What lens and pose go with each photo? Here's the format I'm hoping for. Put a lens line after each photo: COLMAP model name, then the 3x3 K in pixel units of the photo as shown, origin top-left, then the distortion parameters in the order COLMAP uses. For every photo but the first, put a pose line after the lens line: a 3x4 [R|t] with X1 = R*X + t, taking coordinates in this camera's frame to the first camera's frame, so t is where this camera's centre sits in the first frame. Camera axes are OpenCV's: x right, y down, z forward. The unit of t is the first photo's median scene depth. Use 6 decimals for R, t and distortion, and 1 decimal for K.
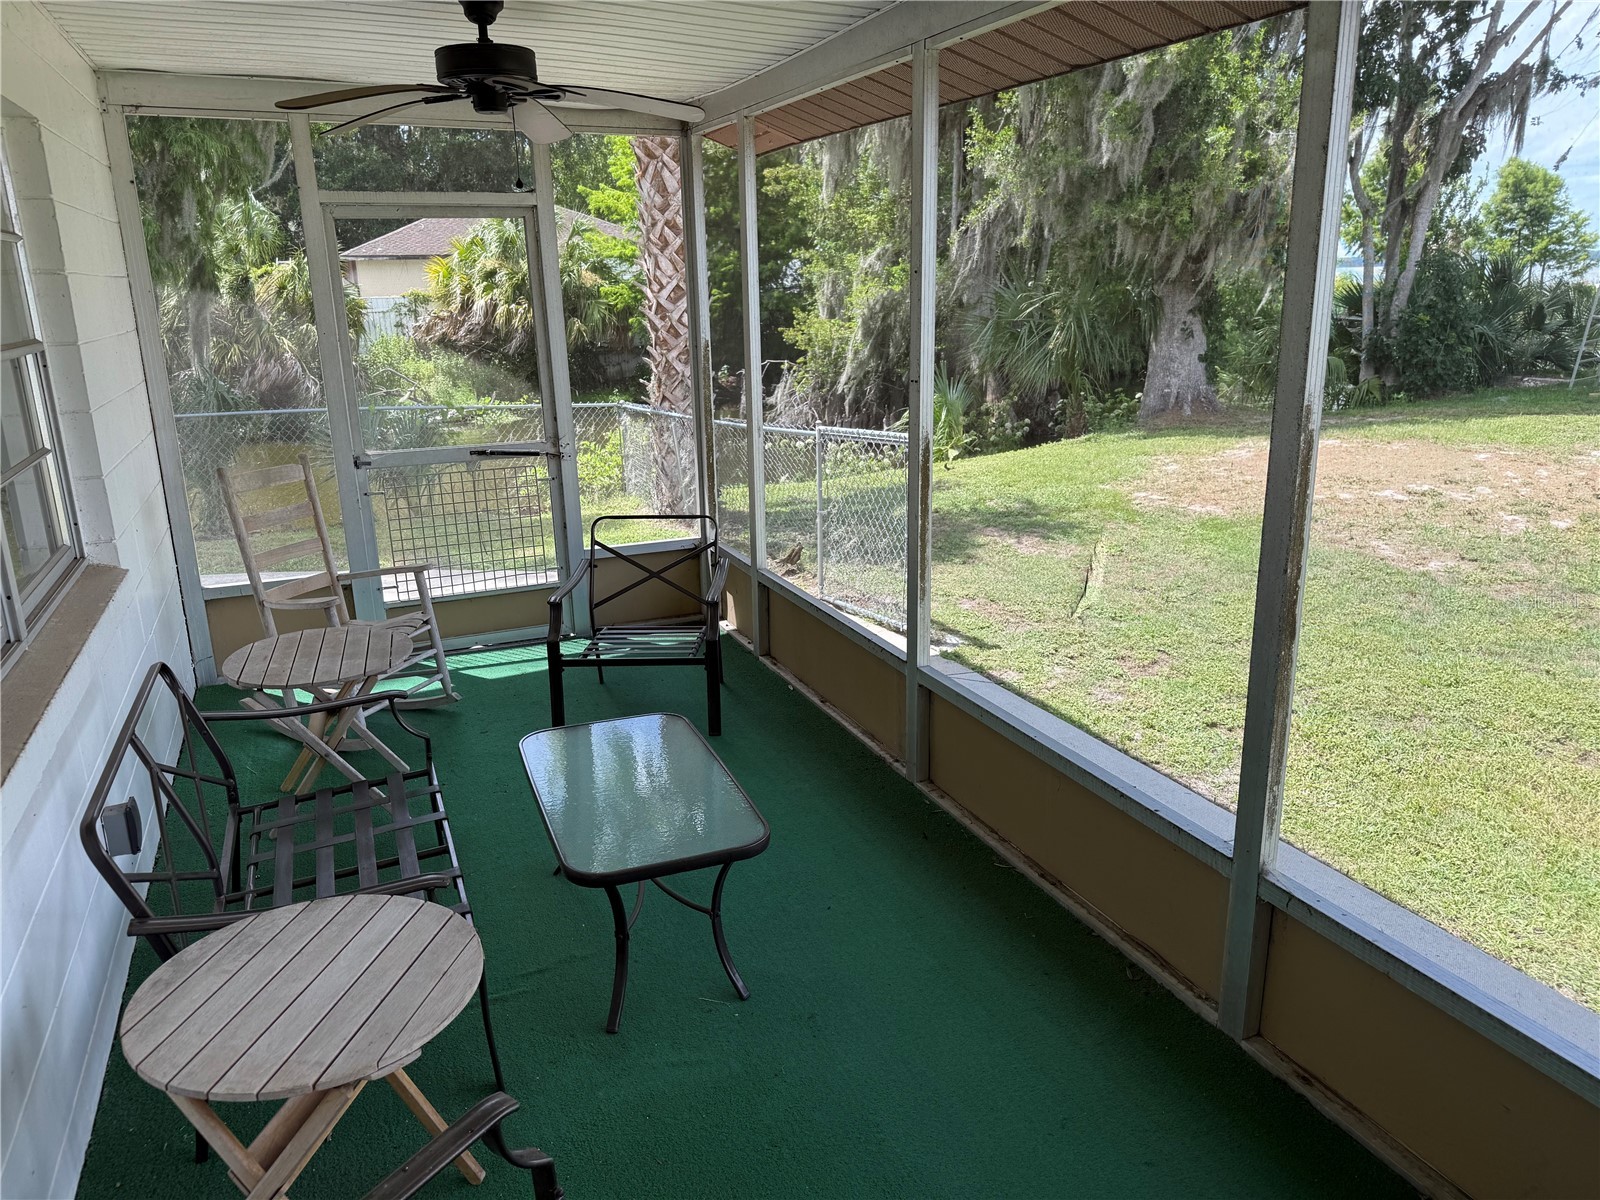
lens RADIAL K [[1120.3, 0, 806.3], [0, 1120.3, 596.3], [0, 0, 1]] dist [0.076147, -0.100822]
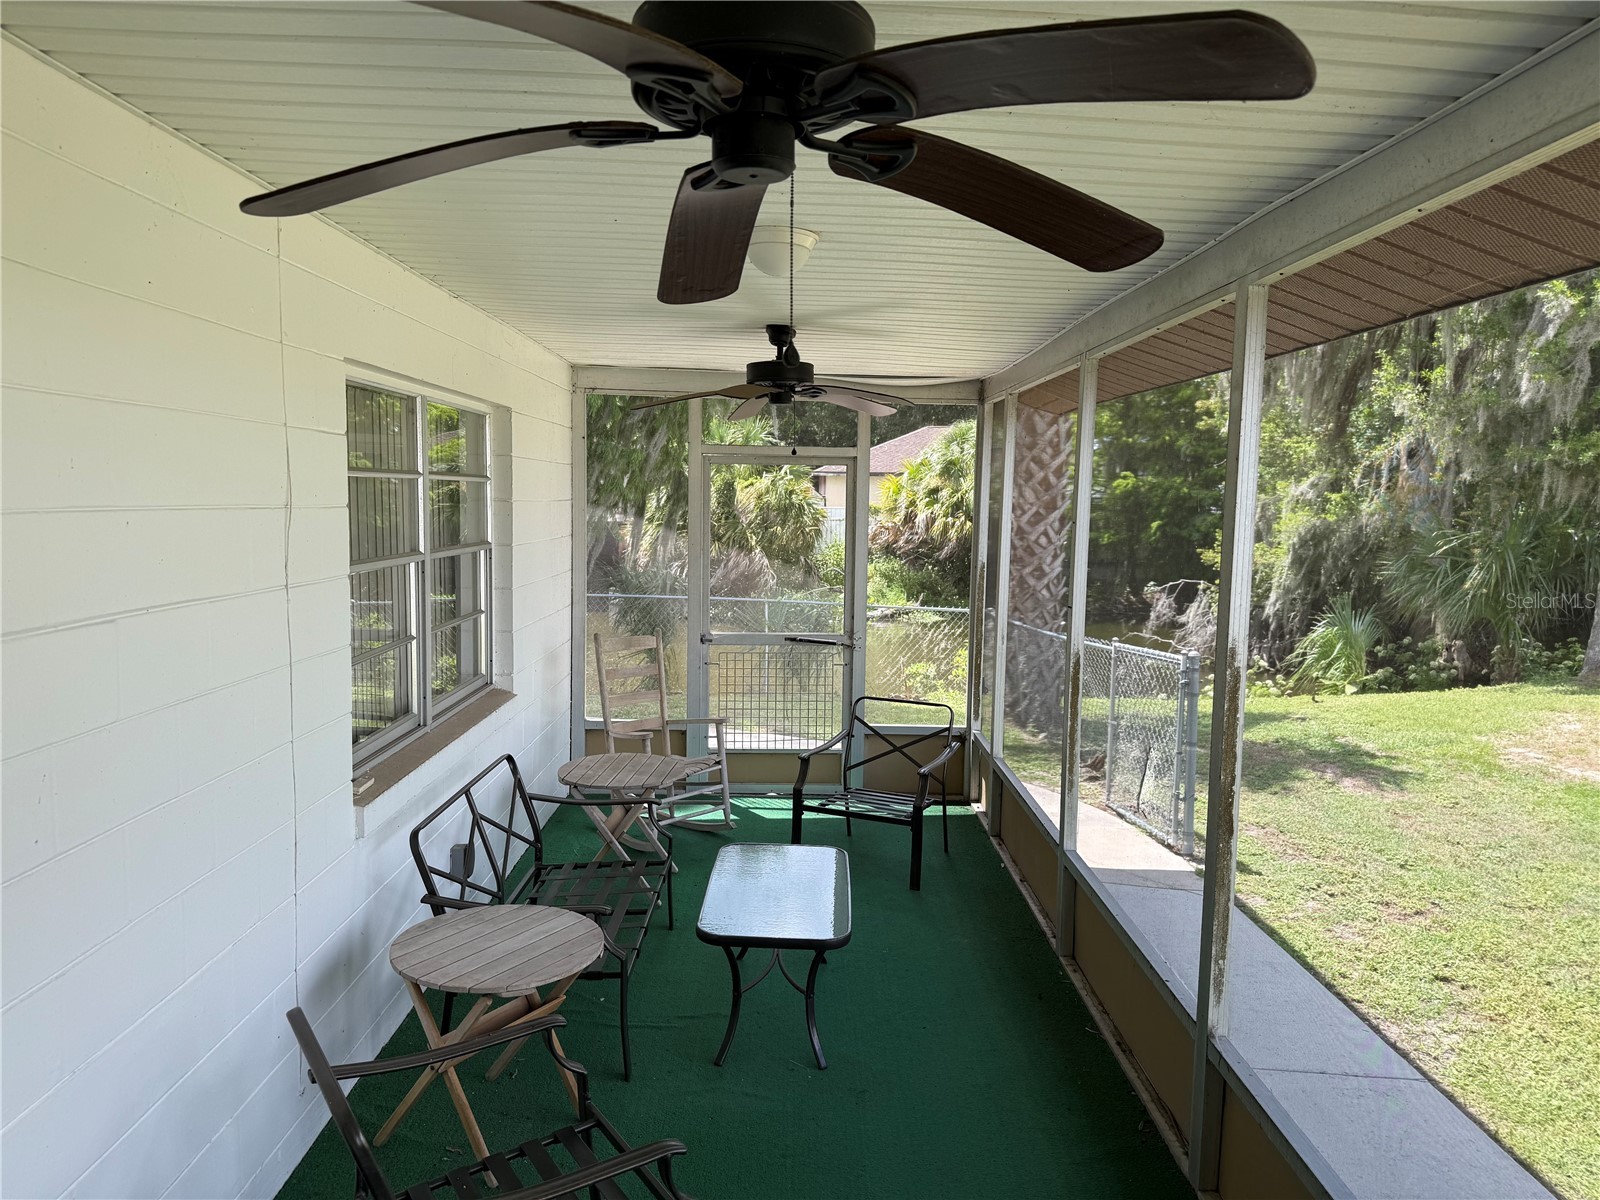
lens RADIAL K [[1120.3, 0, 806.4], [0, 1120.3, 594.9], [0, 0, 1]] dist [0.076147, -0.100822]
pose [[0.918764, 0.068161, -0.388880, 0.113540], [-0.137995, 0.978300, -0.154553, 0.008912], [0.369906, 0.195662, 0.908232, -0.080628]]
